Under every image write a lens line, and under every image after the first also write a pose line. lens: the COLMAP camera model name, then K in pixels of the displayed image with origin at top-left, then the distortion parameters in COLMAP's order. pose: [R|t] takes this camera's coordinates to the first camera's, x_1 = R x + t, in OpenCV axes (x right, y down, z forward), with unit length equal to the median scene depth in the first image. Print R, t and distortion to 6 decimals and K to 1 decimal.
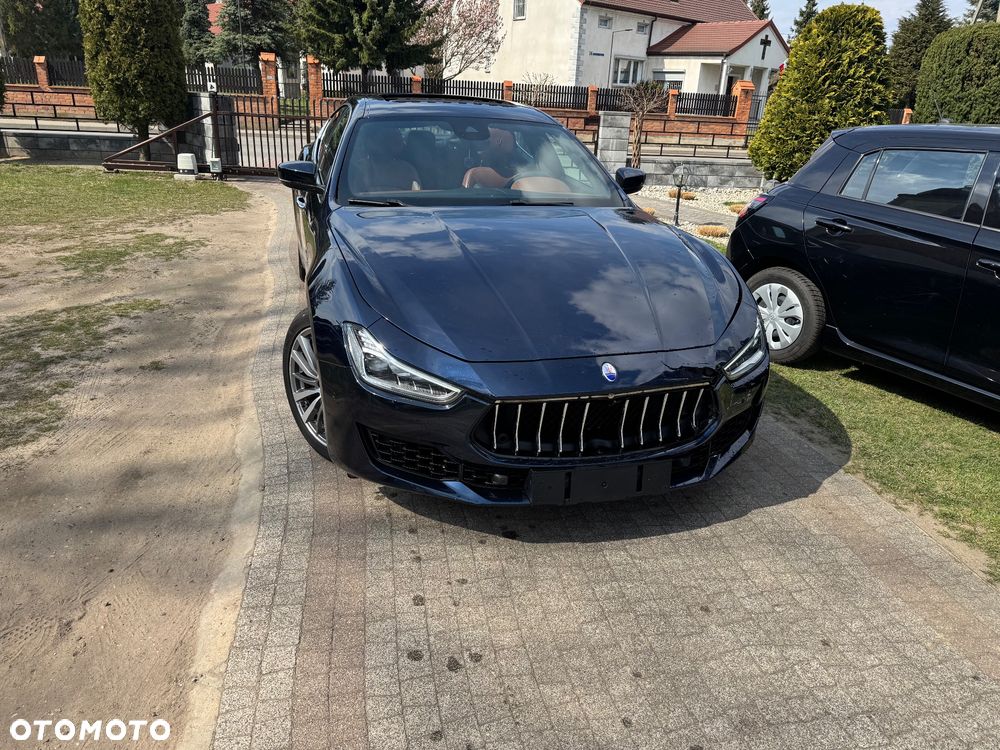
lens RADIAL K [[706.8, 0, 498.3], [0, 706.8, 372.2], [0, 0, 1]] dist [0.025269, -0.028625]
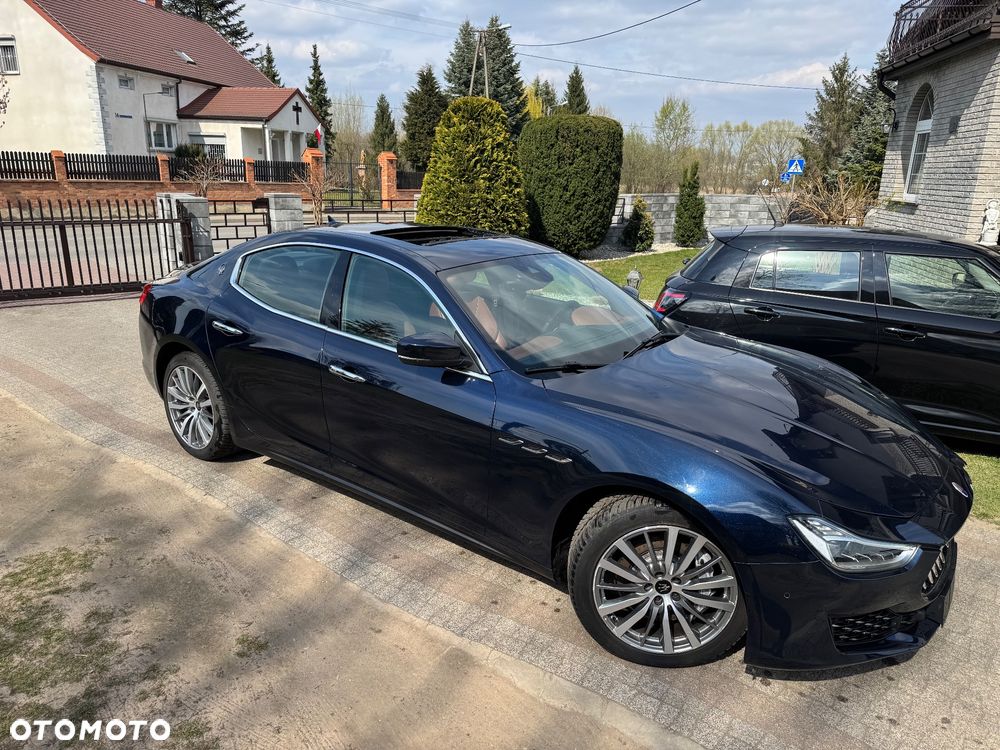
lens RADIAL K [[706.8, 0, 498.3], [0, 706.8, 376.2], [0, 0, 1]] dist [0.025269, -0.028625]
pose [[0.792173, -0.191258, 0.579554, -0.230382], [0.227572, 0.973707, 0.010271, -0.078112], [-0.566281, 0.123754, 0.814869, 0.092214]]
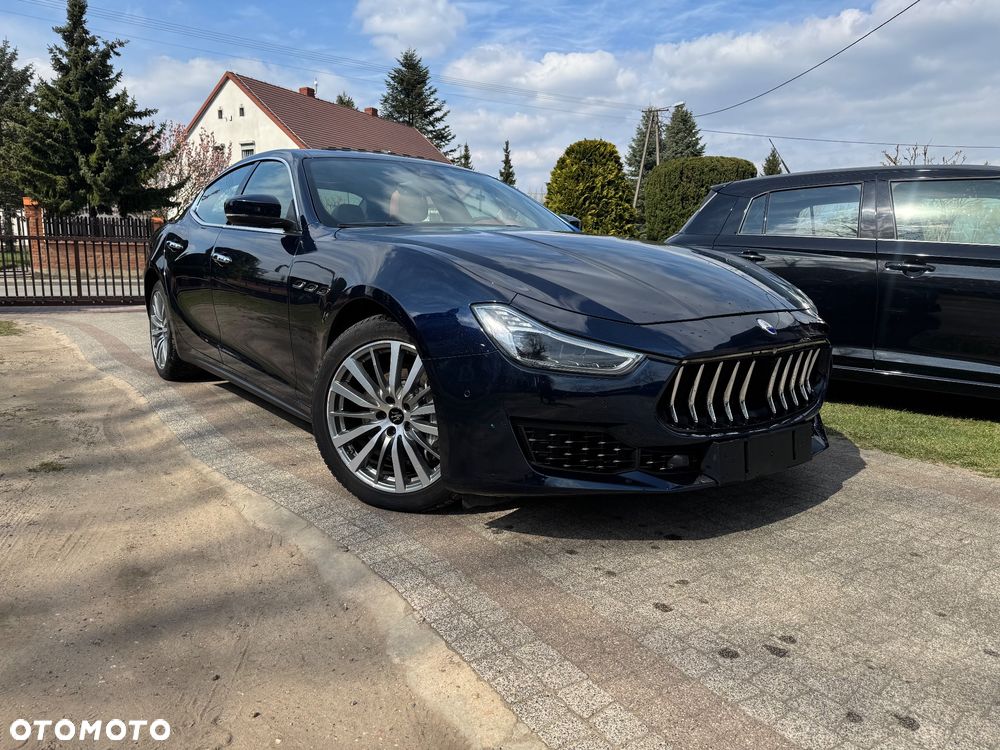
lens RADIAL K [[702.5, 0, 495.9], [0, 702.5, 376.8], [0, 0, 1]] dist [0.050788, -0.060707]
pose [[0.928843, -0.092887, 0.358641, -0.110048], [0.161172, 0.972964, -0.165423, 0.034120], [-0.333579, 0.211454, 0.918701, 0.053941]]
